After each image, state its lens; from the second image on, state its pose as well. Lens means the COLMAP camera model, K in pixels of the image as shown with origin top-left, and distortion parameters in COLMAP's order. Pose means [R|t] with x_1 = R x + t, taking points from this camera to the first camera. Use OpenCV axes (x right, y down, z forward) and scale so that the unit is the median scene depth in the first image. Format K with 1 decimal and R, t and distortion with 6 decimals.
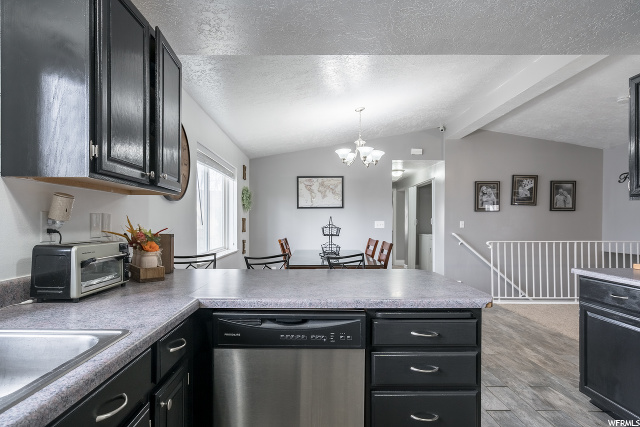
lens RADIAL K [[345.3, 0, 307.2], [0, 345.3, 226.2], [0, 0, 1]] dist [-0.002364, 0.000815]
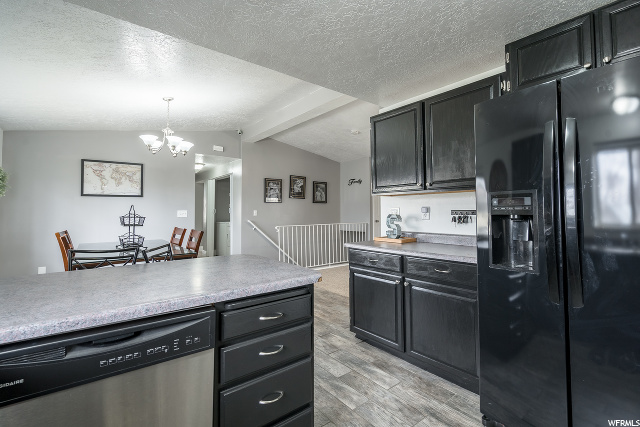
lens RADIAL K [[296.7, 0, 318.5], [0, 296.7, 202.7], [0, 0, 1]] dist [0.002626, 0.000287]
pose [[0.783617, 0.014590, 0.621072, -0.035946], [0.011324, 0.999223, -0.037762, 0.001180], [-0.621140, 0.036624, 0.782843, 0.062955]]
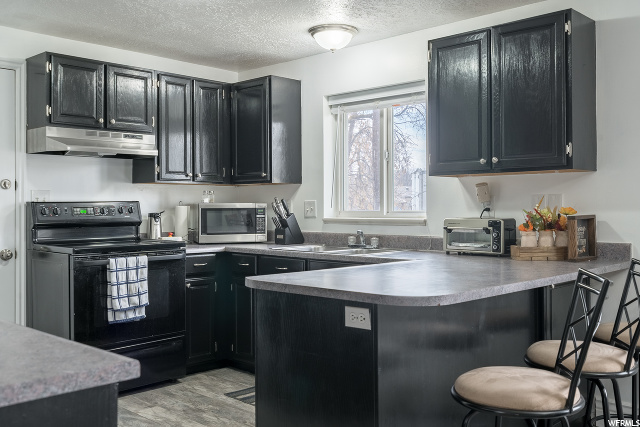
lens RADIAL K [[635.4, 0, 320.9], [0, 635.4, 210.0], [0, 0, 1]] dist [0.011531, 0.000000]
pose [[-0.689260, 0.005678, -0.724491, 0.561264], [-0.003761, 0.999928, 0.011414, -0.003699], [0.724504, 0.010592, -0.689189, 0.793194]]
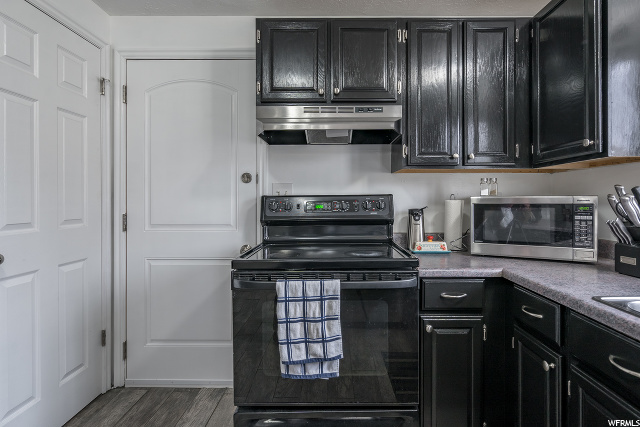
lens RADIAL K [[323.6, 0, 330.3], [0, 323.6, 200.8], [0, 0, 1]] dist [-0.007302, -0.000819]
pose [[-0.999999, 0.000319, 0.001186, 0.067686], [0.000332, 0.999938, 0.011115, -0.001031], [-0.001182, 0.011115, -0.999938, 0.259112]]
